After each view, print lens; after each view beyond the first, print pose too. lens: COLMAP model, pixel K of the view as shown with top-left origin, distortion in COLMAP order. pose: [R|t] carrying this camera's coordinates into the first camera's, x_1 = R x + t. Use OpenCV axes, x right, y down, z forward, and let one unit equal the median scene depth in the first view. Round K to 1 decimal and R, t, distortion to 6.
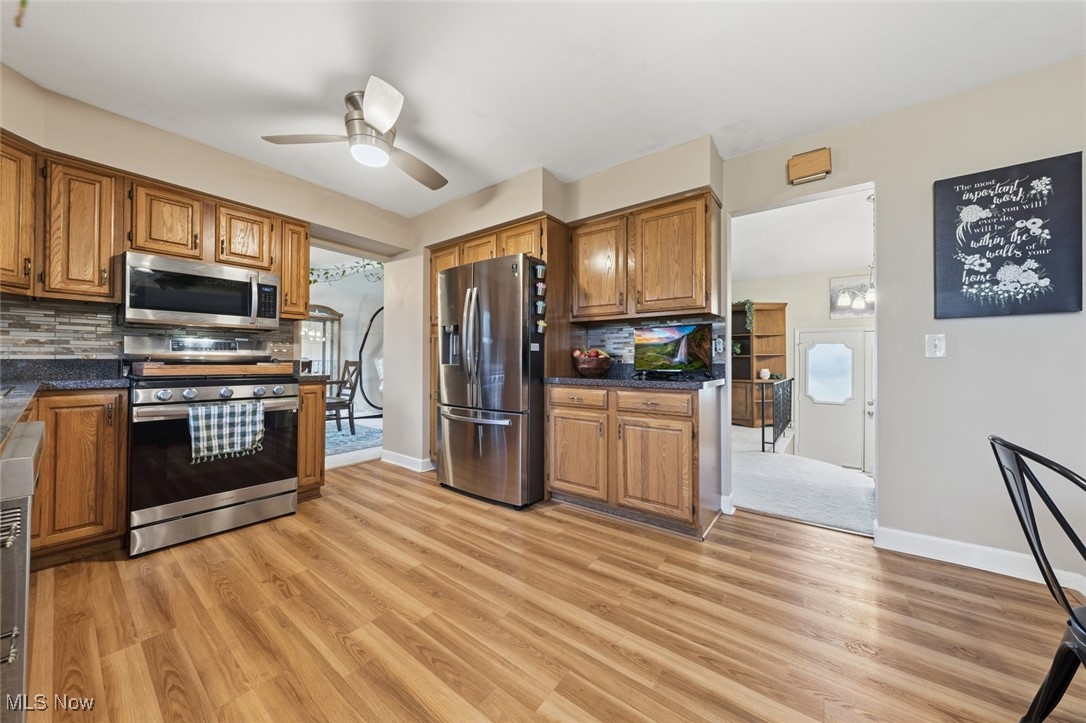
lens RADIAL K [[375.2, 0, 548.1], [0, 375.2, 354.9], [0, 0, 1]] dist [-0.000424, 0.000073]
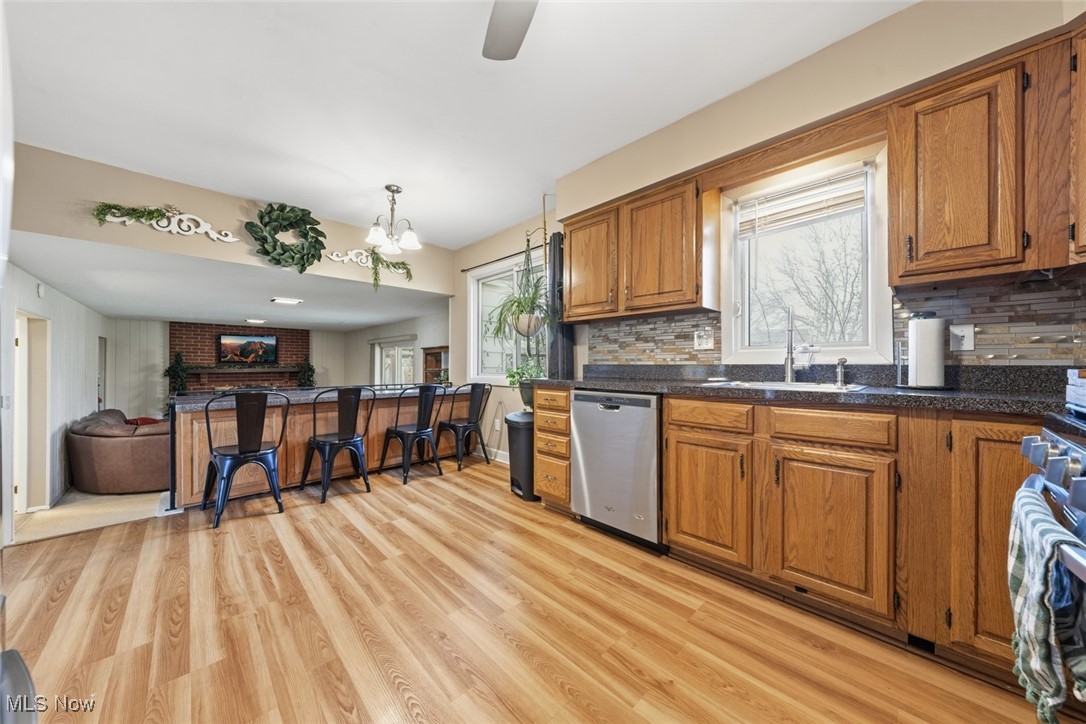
lens RADIAL K [[371.6, 0, 542.1], [0, 371.6, 366.0], [0, 0, 1]] dist [-0.000517, 0.000233]
pose [[-0.986513, -0.008537, 0.163461, -0.512146], [-0.010188, 0.999905, -0.009262, 0.023652], [-0.163367, -0.010802, -0.986506, 1.402350]]
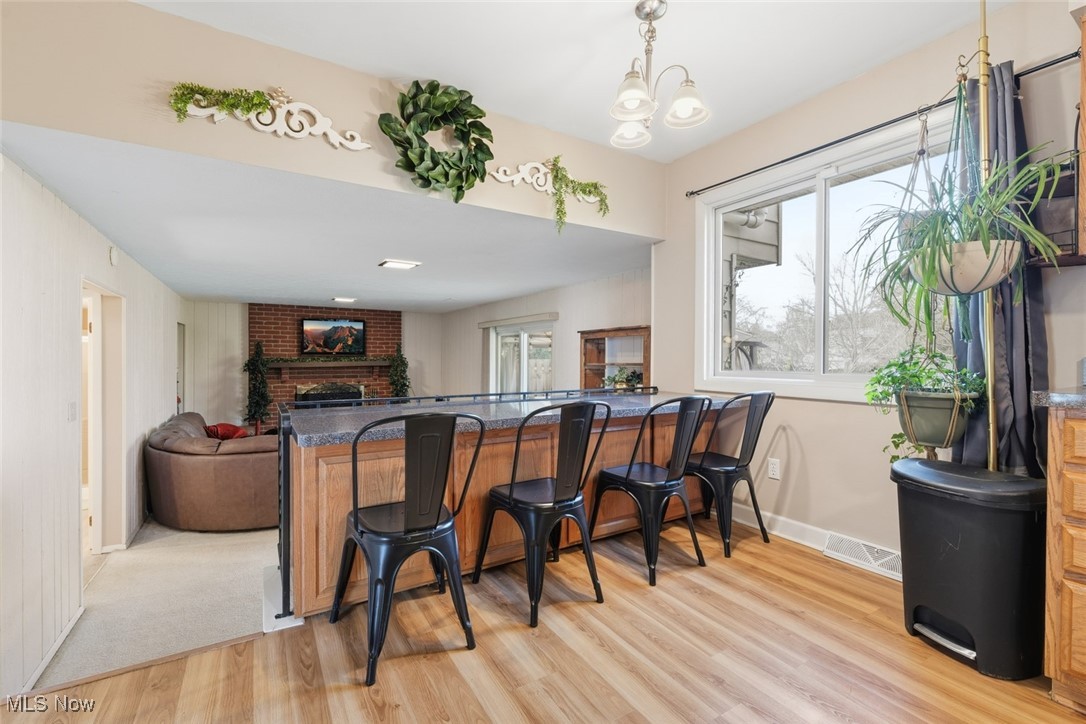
lens RADIAL K [[474.2, 0, 543.0], [0, 474.2, 362.0], [0, 0, 1]] dist [0.002534, -0.000226]
pose [[-0.928215, -0.012143, 0.371845, 0.115744], [-0.012722, 0.999919, 0.000898, 0.021770], [-0.371826, -0.003897, -0.928294, 1.034487]]
